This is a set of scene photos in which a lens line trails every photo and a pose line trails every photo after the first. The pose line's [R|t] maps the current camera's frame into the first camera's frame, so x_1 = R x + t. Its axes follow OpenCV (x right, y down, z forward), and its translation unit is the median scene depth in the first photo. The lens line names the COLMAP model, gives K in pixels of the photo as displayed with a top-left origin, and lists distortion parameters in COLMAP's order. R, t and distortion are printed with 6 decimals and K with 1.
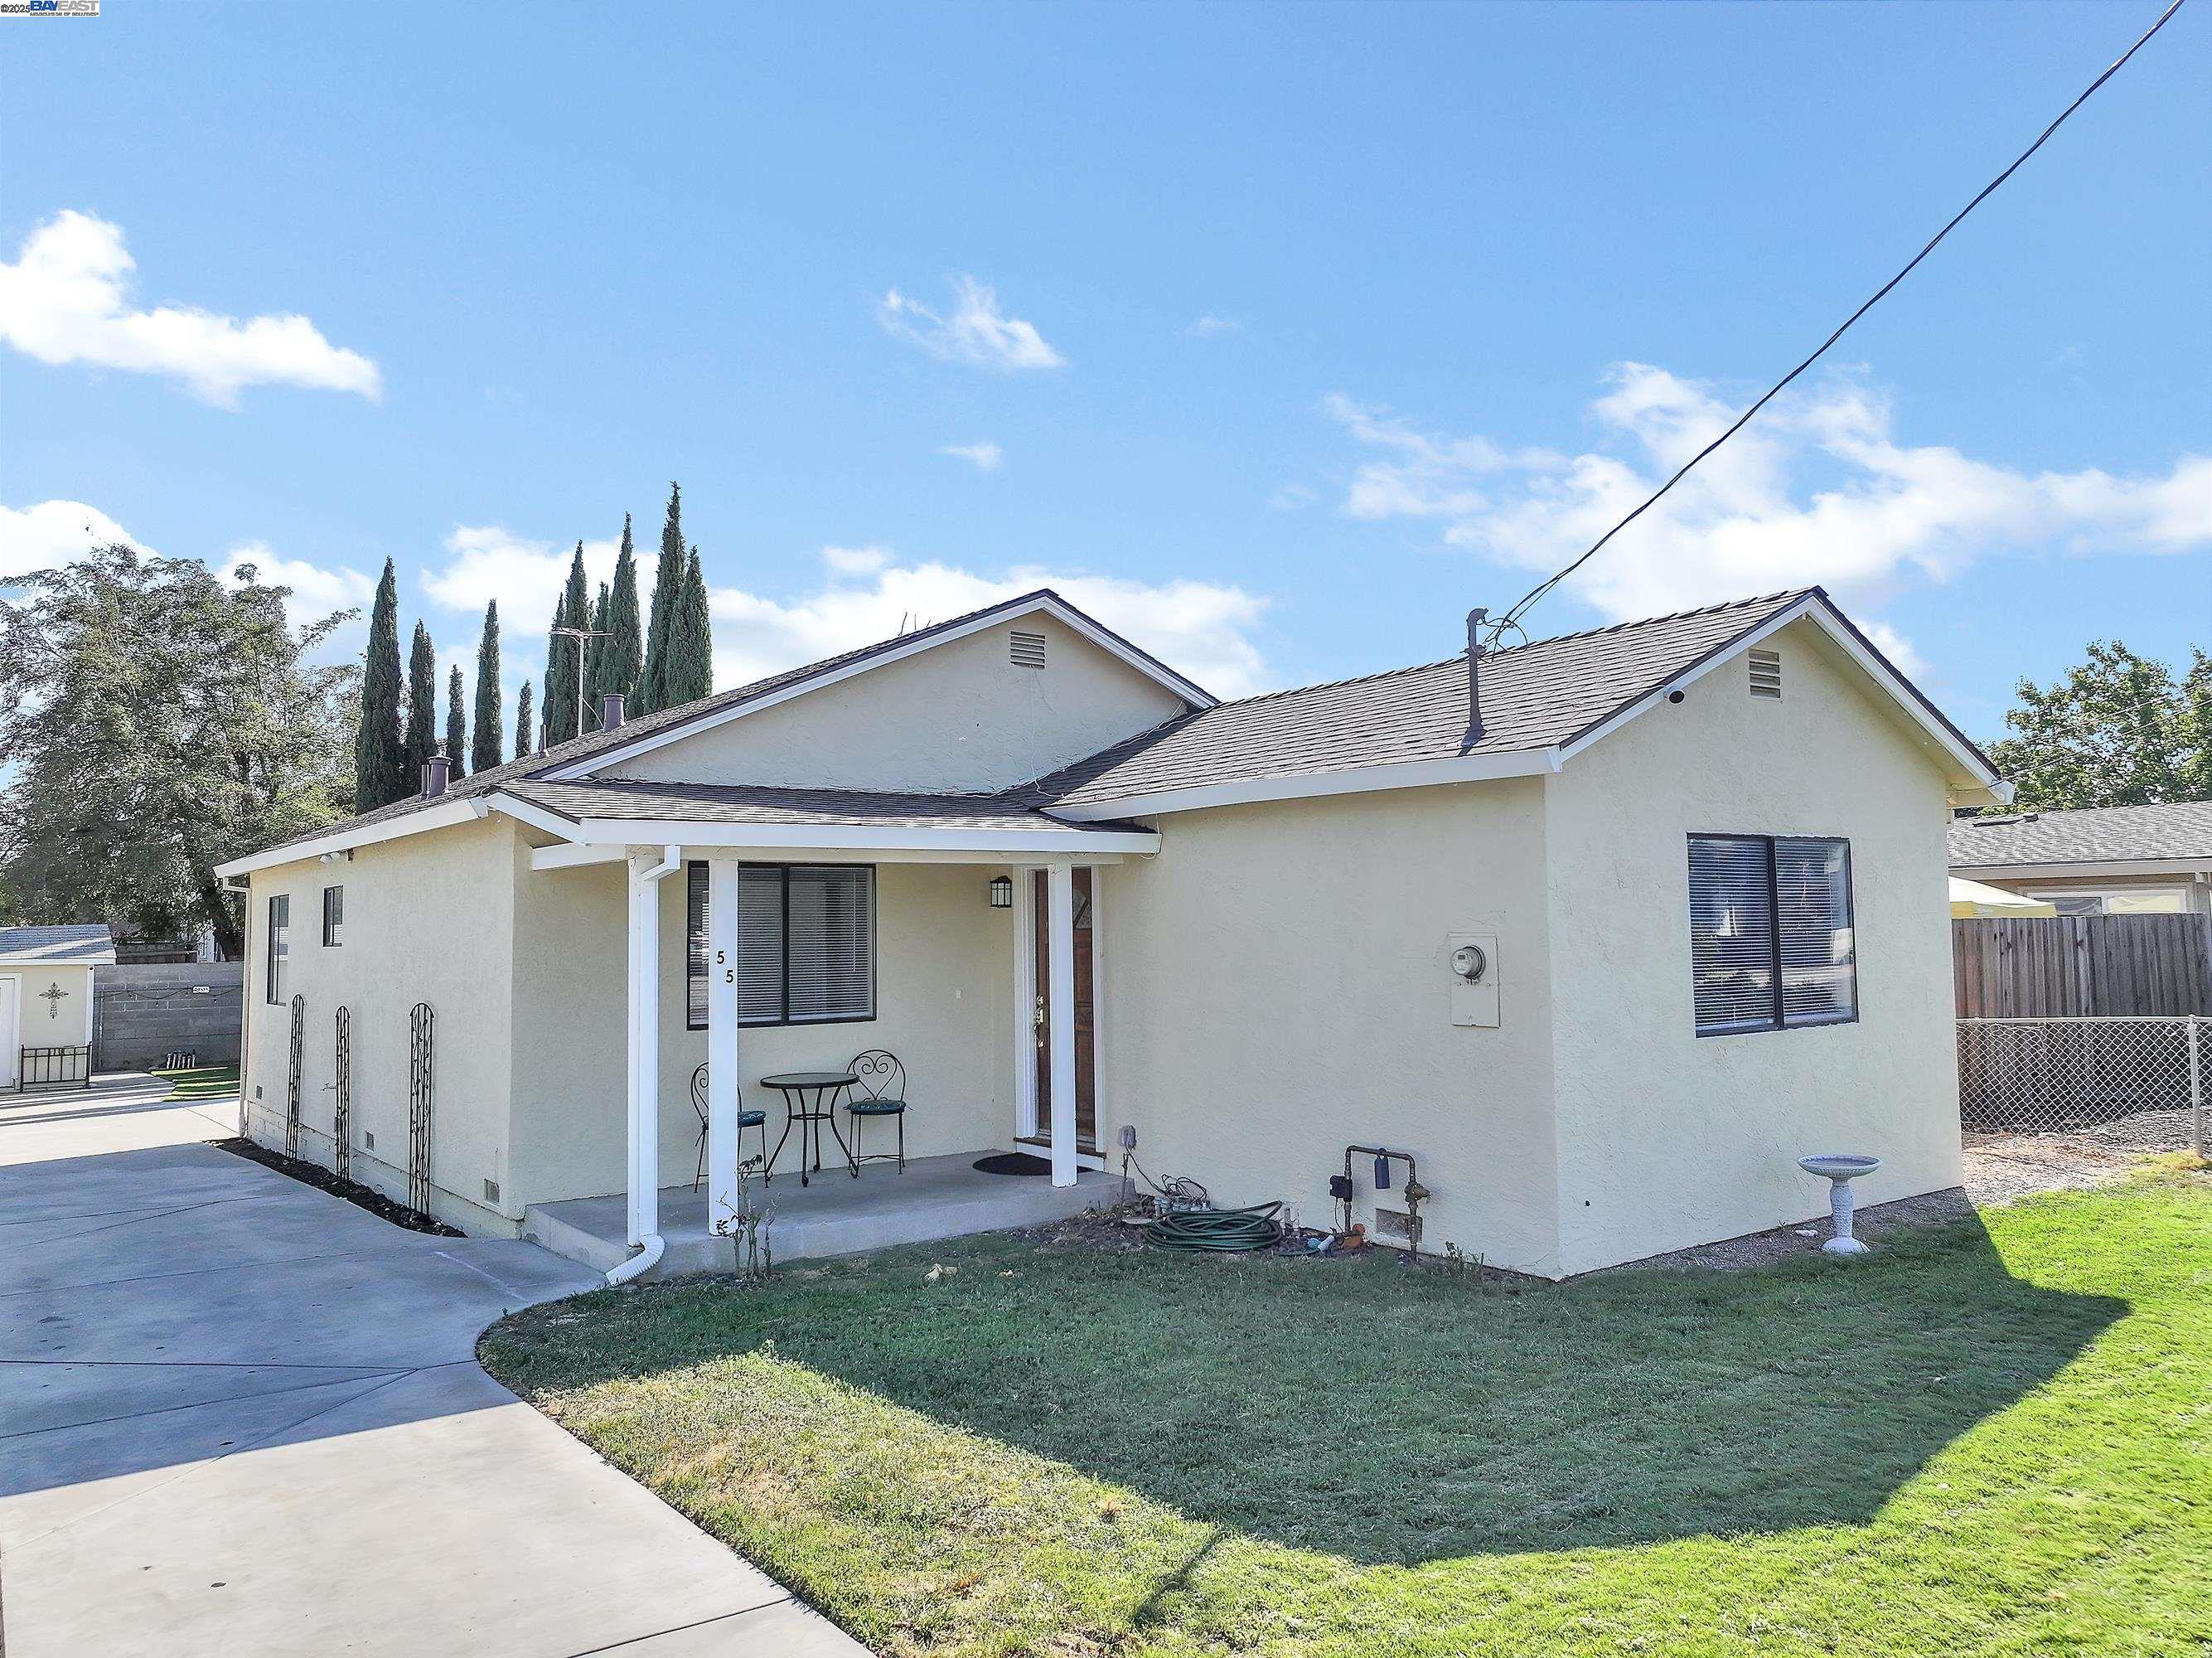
lens RADIAL K [[1578.4, 0, 1110.1], [0, 1578.4, 826.1], [0, 0, 1]] dist [-0.000883, 0.004693]
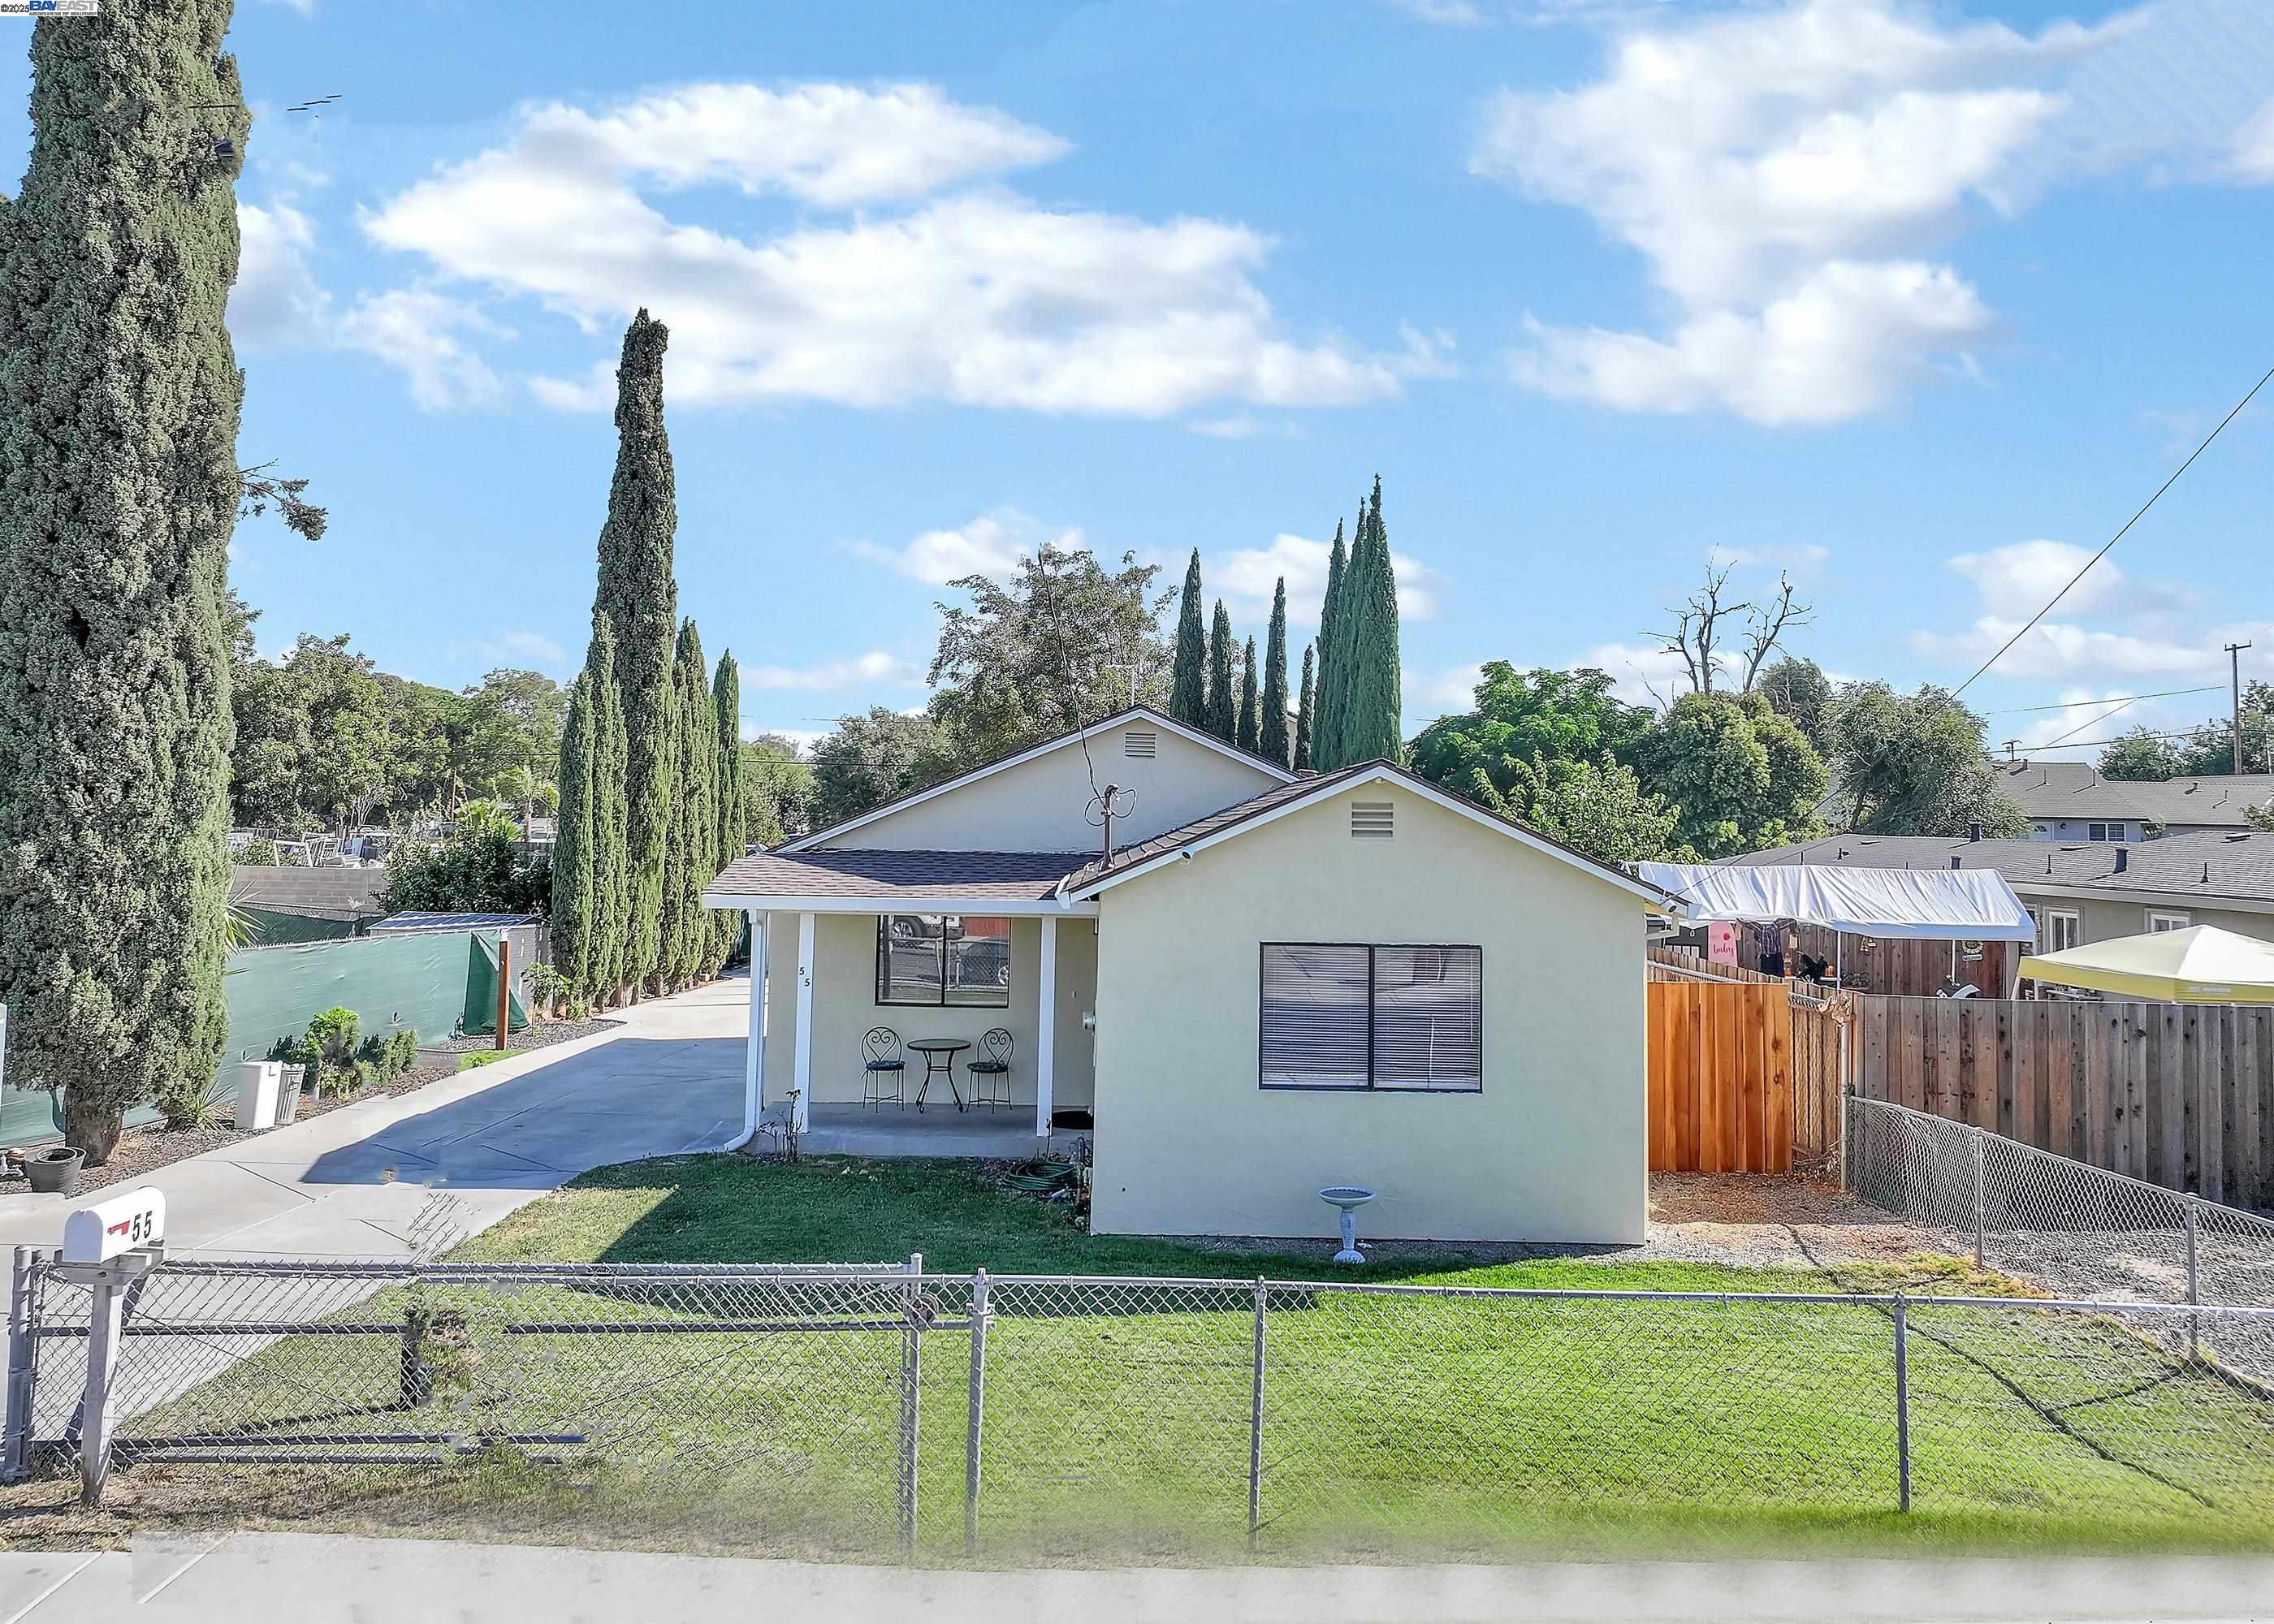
lens RADIAL K [[1719.3, 0, 1121.6], [0, 1719.3, 718.7], [0, 0, 1]] dist [-0.005391, -0.006537]
pose [[0.799783, -0.004388, -0.600273, 0.634677], [0.007878, 0.999964, 0.003187, -0.107021], [0.600237, -0.007278, 0.799789, -0.153813]]
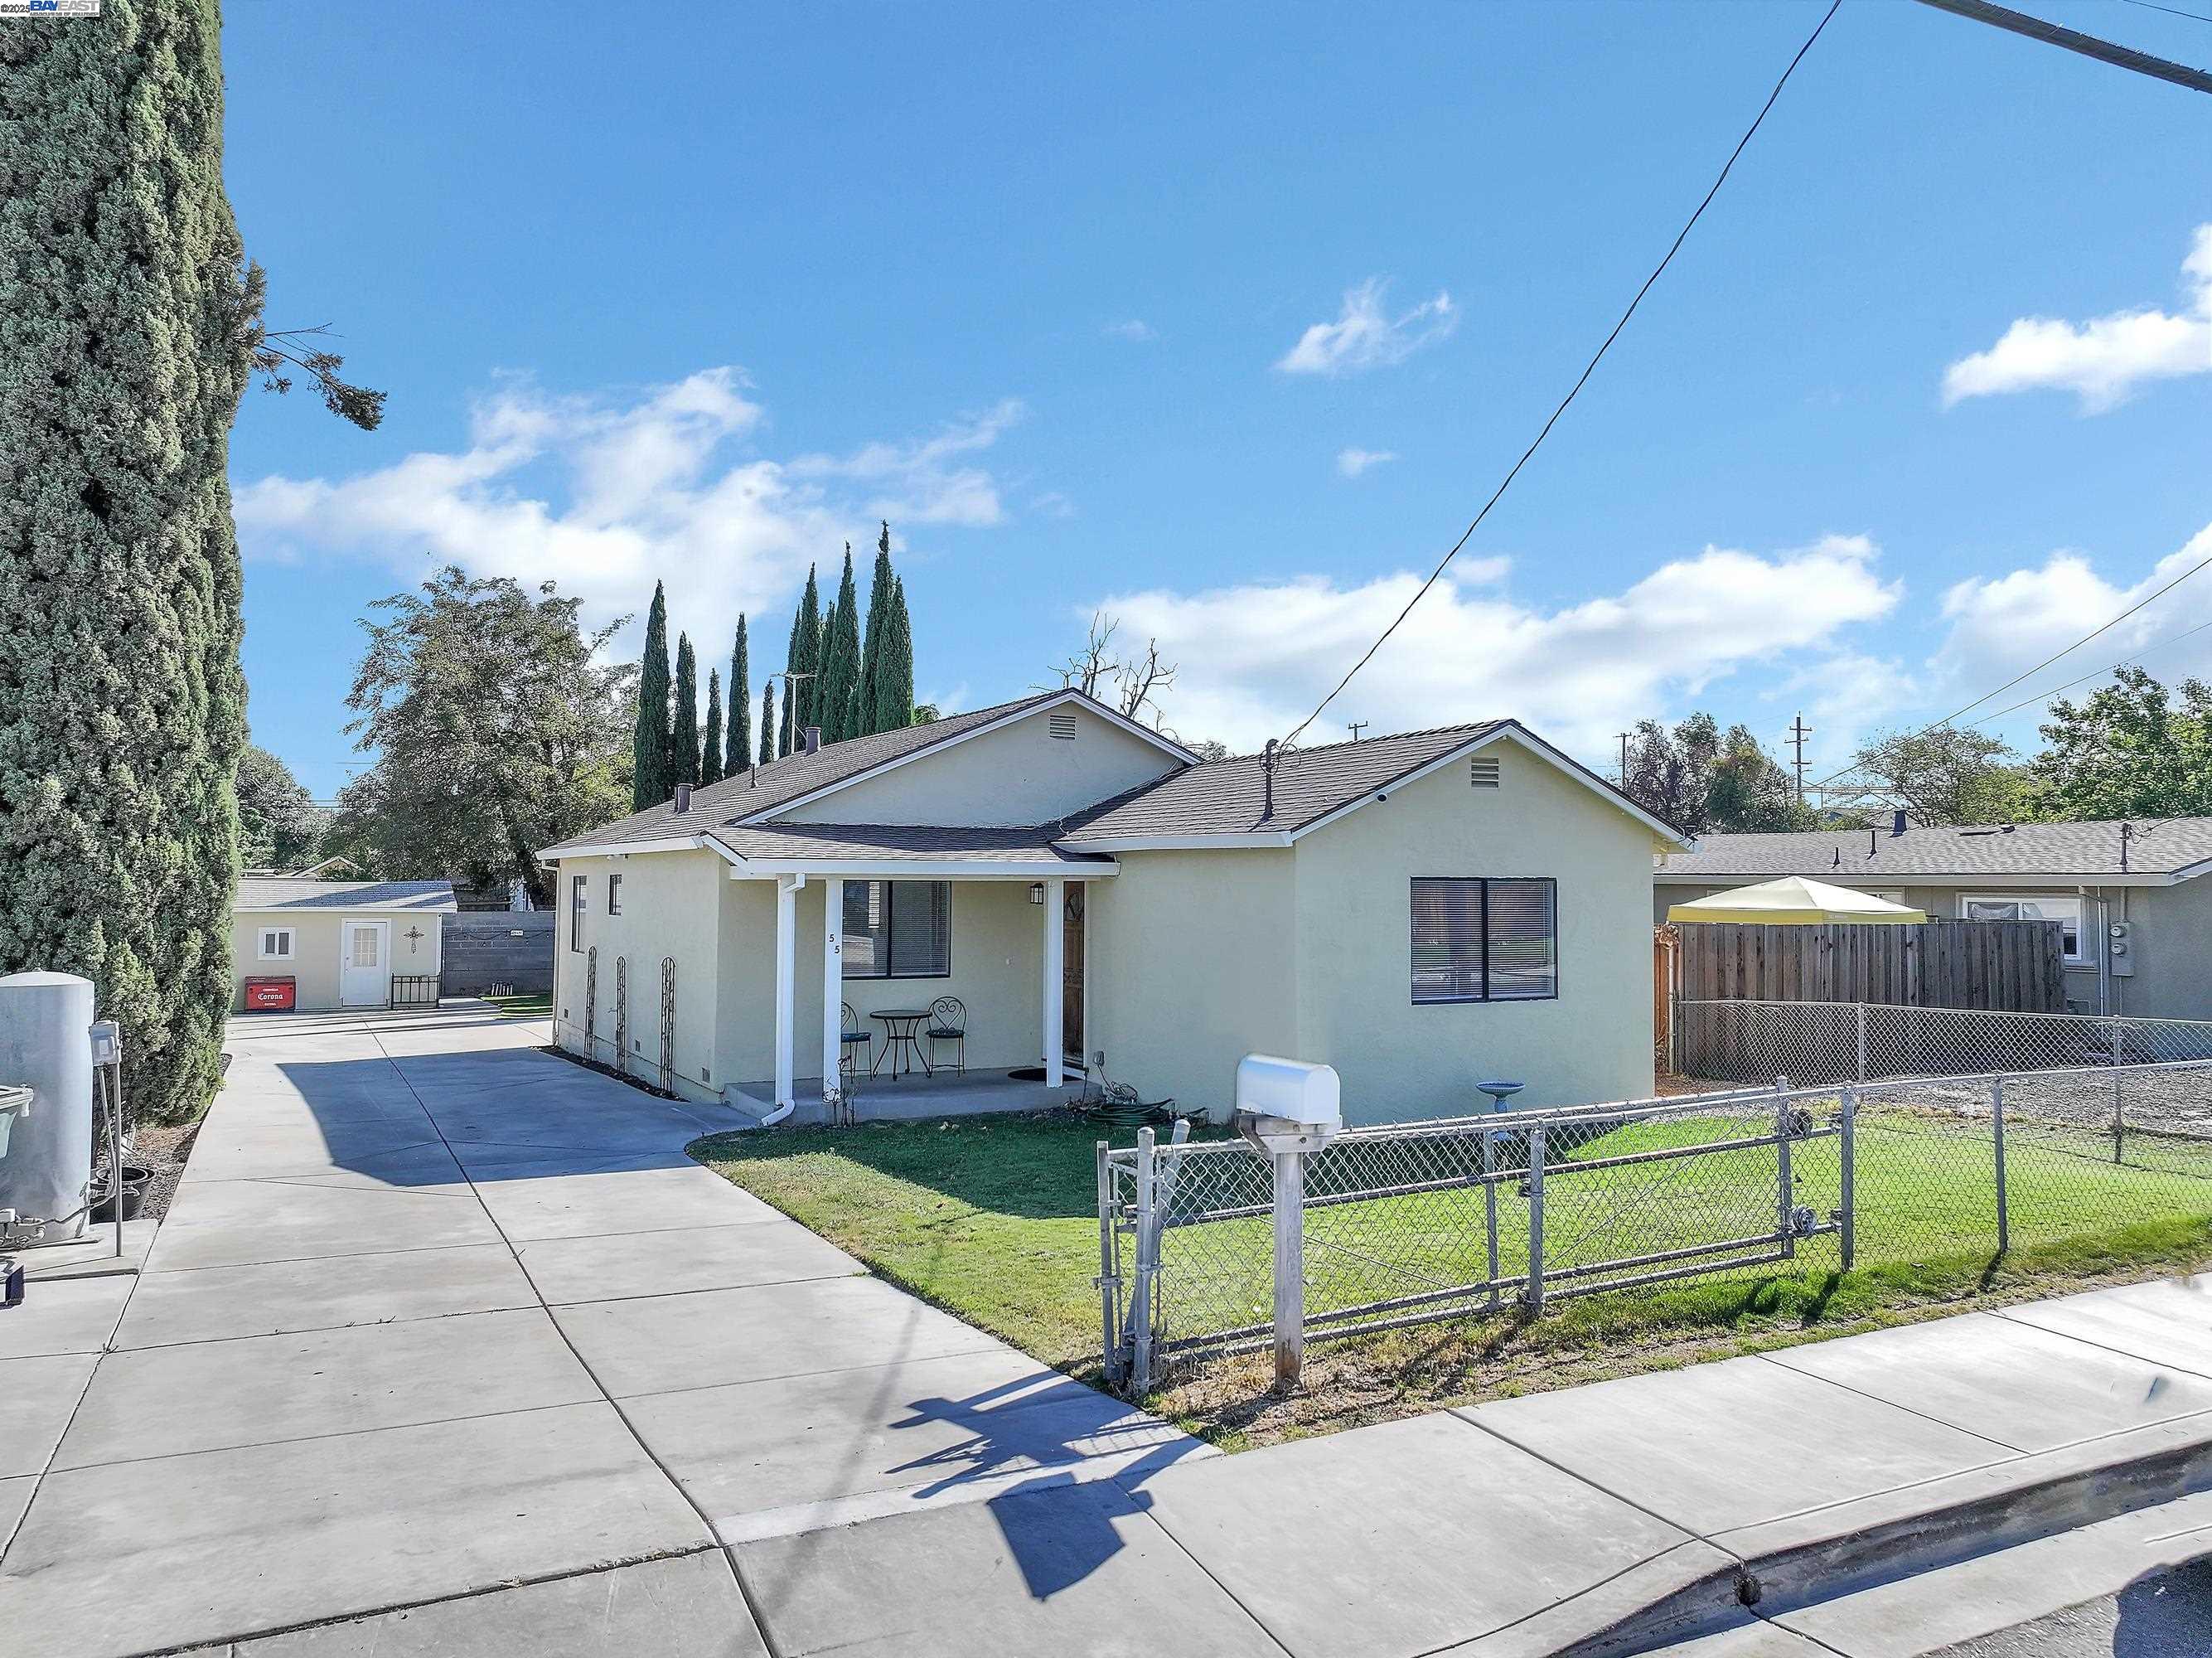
lens RADIAL K [[1578.4, 0, 1106.7], [0, 1578.4, 834.6], [0, 0, 1]] dist [-0.000883, 0.004693]
pose [[0.987595, 0.016439, -0.156158, 0.166983], [-0.011168, 0.999340, 0.034572, -0.048518], [0.156623, -0.032399, 0.987127, -0.334295]]
